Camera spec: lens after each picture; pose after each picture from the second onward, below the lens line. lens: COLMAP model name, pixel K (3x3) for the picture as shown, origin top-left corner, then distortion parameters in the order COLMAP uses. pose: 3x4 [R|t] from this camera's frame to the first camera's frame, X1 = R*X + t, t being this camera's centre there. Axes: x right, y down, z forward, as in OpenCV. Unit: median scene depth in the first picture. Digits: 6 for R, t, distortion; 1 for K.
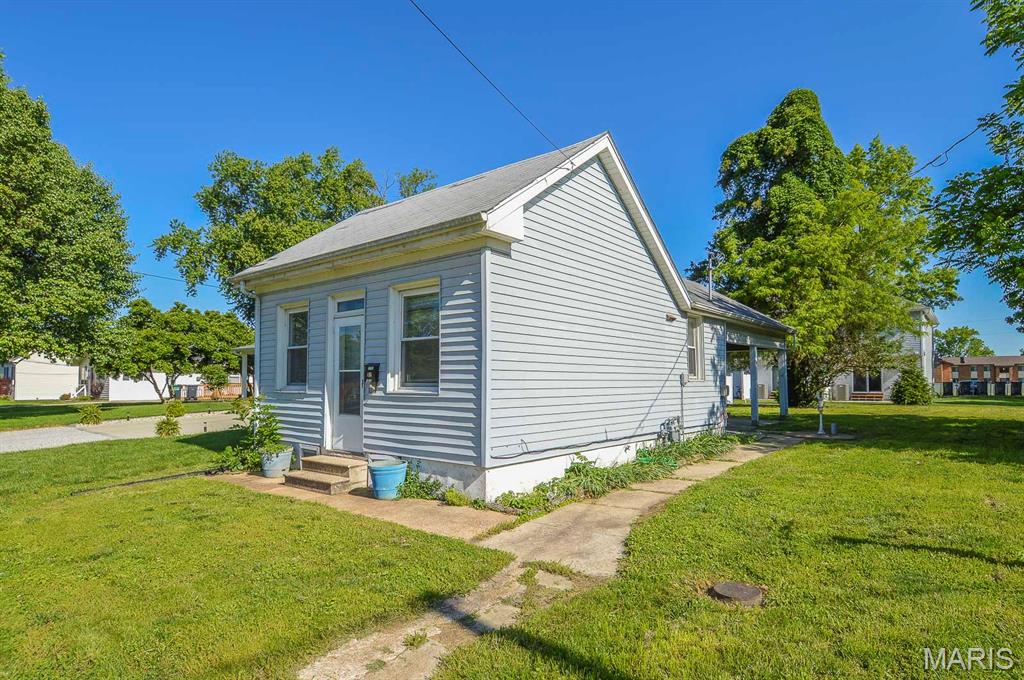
lens RADIAL K [[556.0, 0, 516.3], [0, 556.0, 363.8], [0, 0, 1]] dist [0.000189, 0.000048]
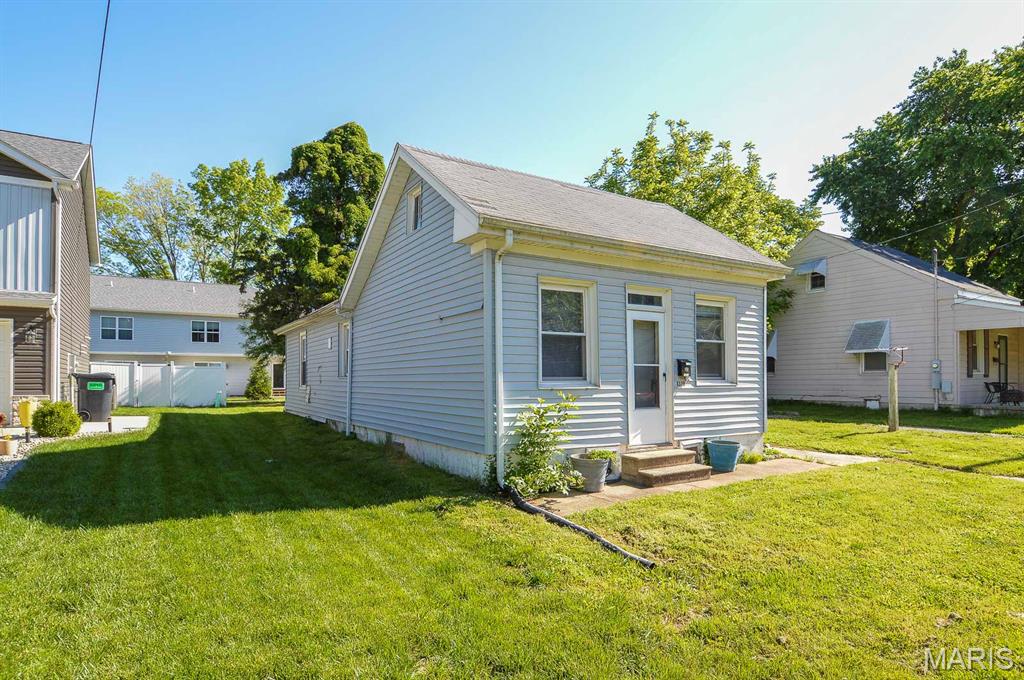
lens RADIAL K [[563.1, 0, 498.3], [0, 563.1, 371.4], [0, 0, 1]] dist [0.002121, 0.000566]
pose [[0.338339, 0.013593, 0.940926, -1.334635], [-0.028104, 0.999596, -0.004335, 0.035668], [-0.940605, -0.024977, 0.338584, 0.895126]]
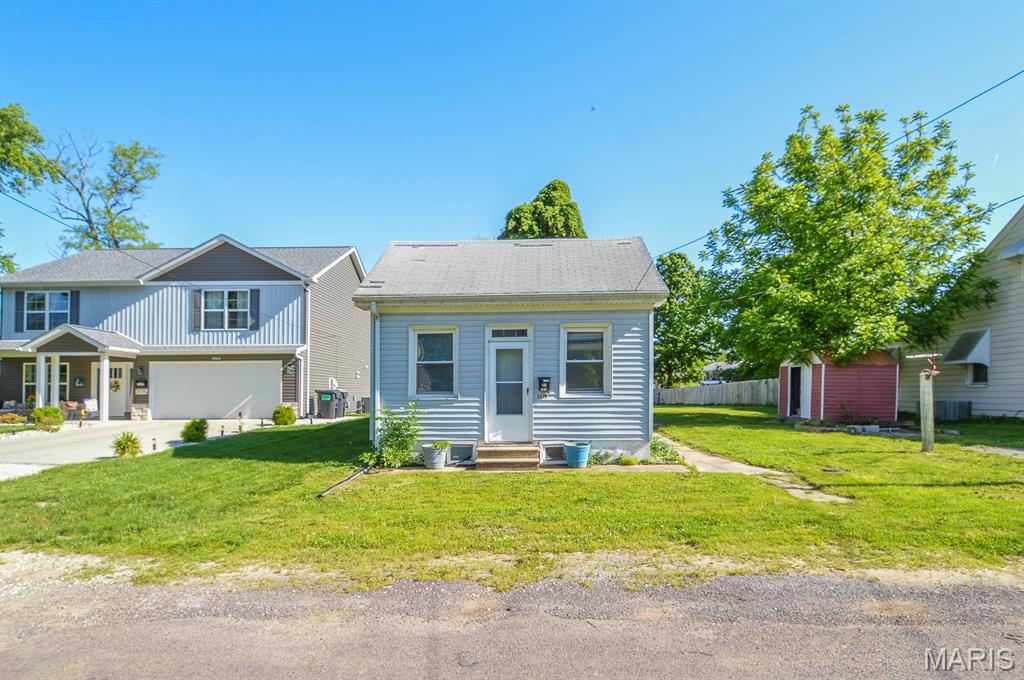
lens RADIAL K [[536.3, 0, 509.7], [0, 536.3, 393.5], [0, 0, 1]] dist [0.000198, -0.000078]
pose [[0.808231, -0.004268, 0.588850, -1.048112], [-0.013985, 0.999553, 0.026441, 0.005389], [-0.588700, -0.029606, 0.807810, -0.048155]]
